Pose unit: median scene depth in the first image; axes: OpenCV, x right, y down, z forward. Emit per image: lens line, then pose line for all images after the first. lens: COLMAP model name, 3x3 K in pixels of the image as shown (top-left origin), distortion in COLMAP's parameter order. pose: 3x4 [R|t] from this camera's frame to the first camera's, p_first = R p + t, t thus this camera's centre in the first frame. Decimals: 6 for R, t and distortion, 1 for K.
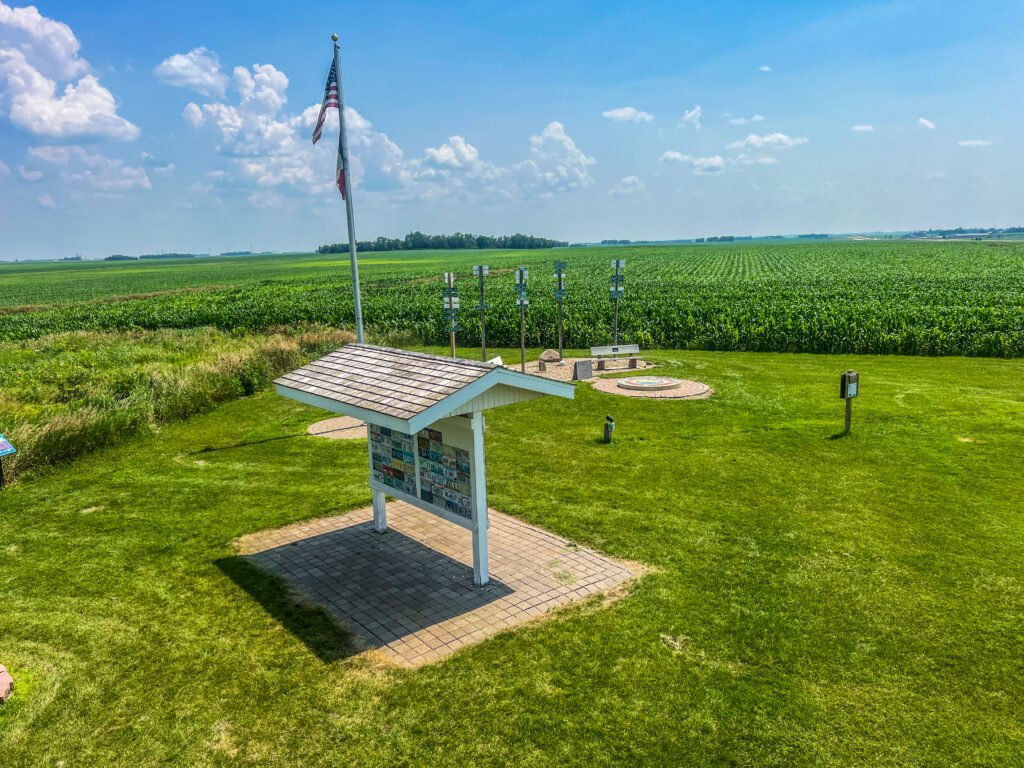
lens RADIAL K [[775.9, 0, 512.0], [0, 775.9, 384.0], [0, 0, 1]] dist [0.094310, -0.121342]
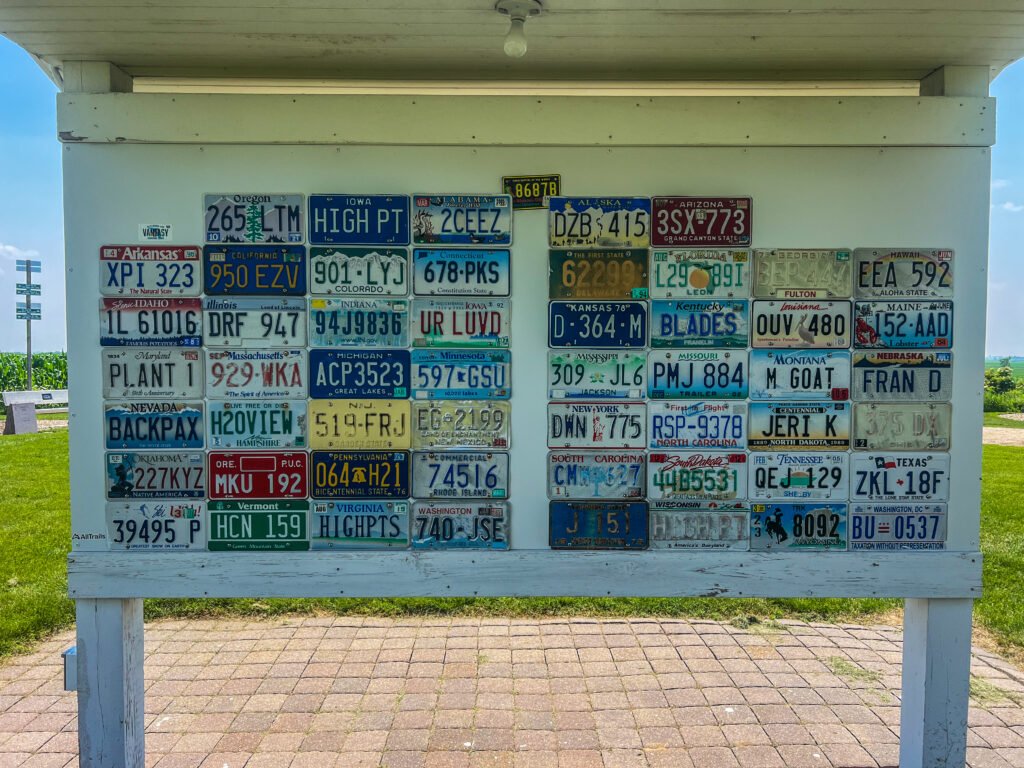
lens RADIAL K [[775.9, 0, 512.0], [0, 775.9, 384.0], [0, 0, 1]] dist [0.094310, -0.121342]
pose [[0.603476, 0.009901, 0.797319, -0.294790], [0.116302, 0.988137, -0.100297, 0.121127], [-0.788854, 0.153257, 0.595166, 0.860308]]
